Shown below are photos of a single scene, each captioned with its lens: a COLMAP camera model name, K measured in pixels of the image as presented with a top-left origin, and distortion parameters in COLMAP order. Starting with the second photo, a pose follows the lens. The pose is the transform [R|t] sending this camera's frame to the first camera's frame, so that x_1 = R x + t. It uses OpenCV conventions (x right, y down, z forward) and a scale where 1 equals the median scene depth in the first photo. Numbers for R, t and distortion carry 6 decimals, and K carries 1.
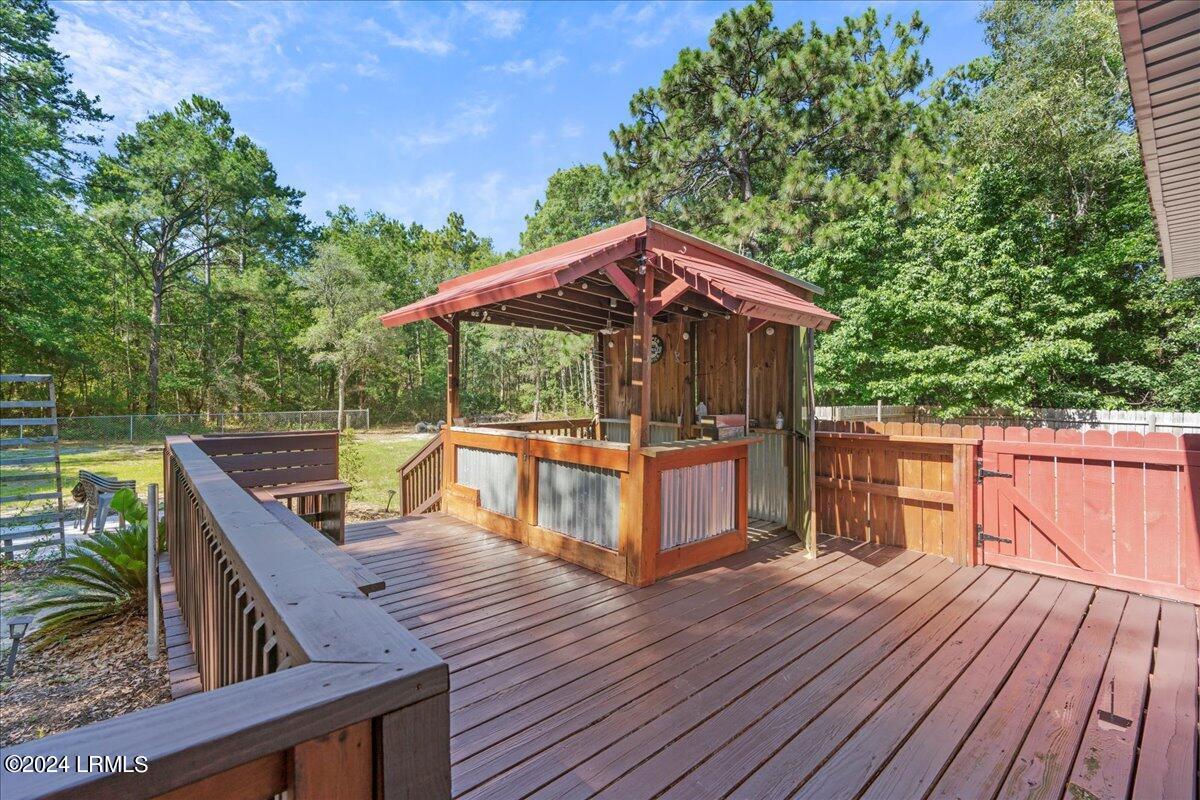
lens RADIAL K [[542.1, 0, 596.1], [0, 542.1, 397.4], [0, 0, 1]] dist [-0.003994, 0.001323]
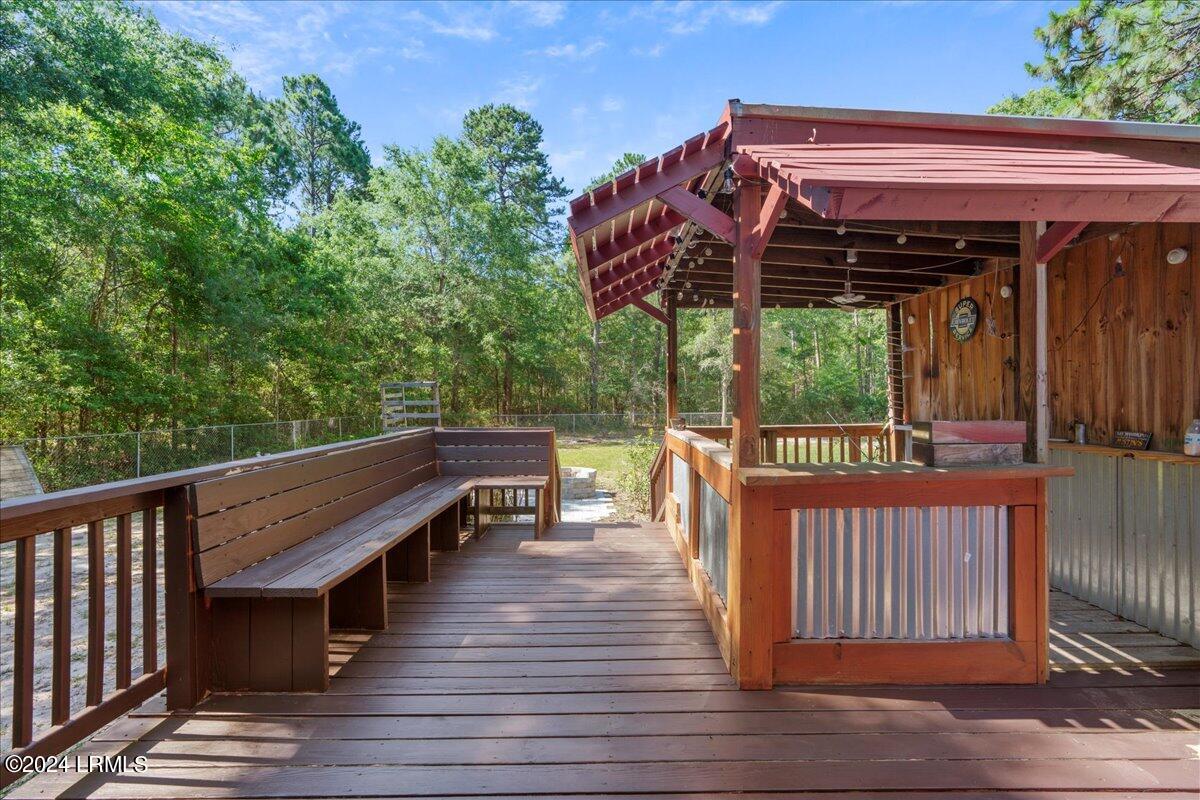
lens RADIAL K [[542.1, 0, 601.8], [0, 542.1, 399.2], [0, 0, 1]] dist [-0.003994, 0.001323]
pose [[0.746565, -0.003266, -0.665305, 0.249872], [0.000840, 0.999992, -0.003966, 0.009723], [0.665312, 0.002402, 0.746561, 0.273032]]
